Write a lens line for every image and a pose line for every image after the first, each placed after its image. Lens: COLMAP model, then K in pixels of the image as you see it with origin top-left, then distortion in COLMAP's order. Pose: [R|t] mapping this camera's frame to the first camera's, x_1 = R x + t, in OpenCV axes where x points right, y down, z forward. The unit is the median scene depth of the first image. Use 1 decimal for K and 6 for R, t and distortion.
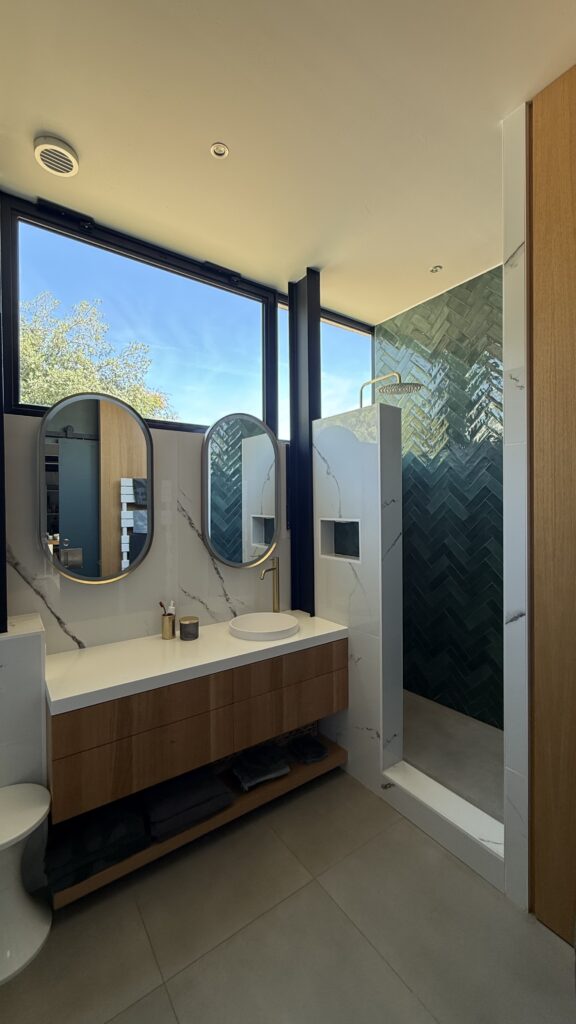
lens RADIAL K [[413.7, 0, 292.3], [0, 413.7, 511.8], [0, 0, 1]] dist [0.005154, 0.000091]
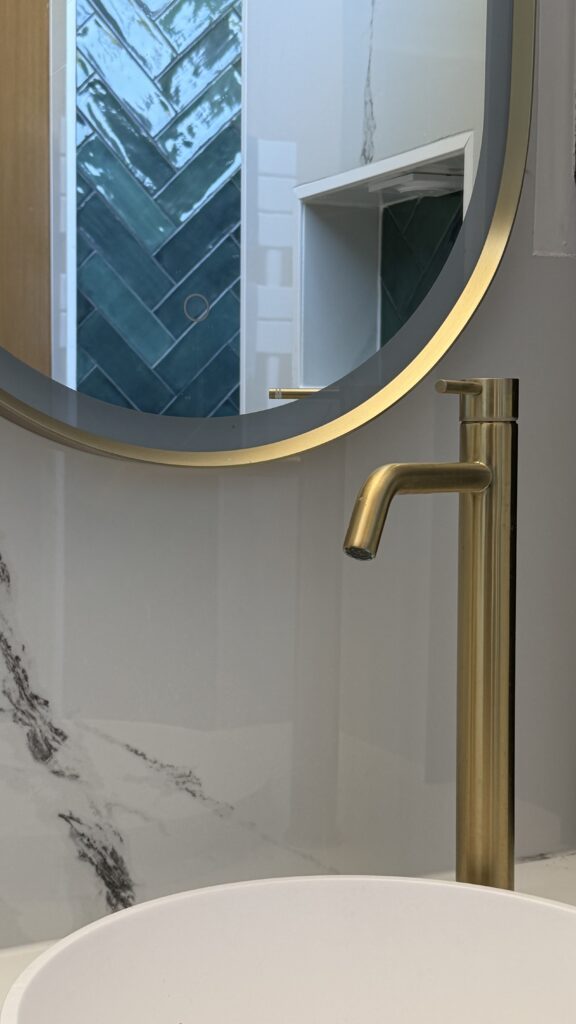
lens RADIAL K [[1454.3, 0, 291.4], [0, 1454.3, 513.0], [0, 0, 1]] dist [0.119880, 0.000000]
pose [[0.991974, 0.018460, -0.125090, -0.042957], [-0.013167, 0.998988, 0.043011, 0.131330], [0.125758, -0.041019, 0.991213, 0.616533]]
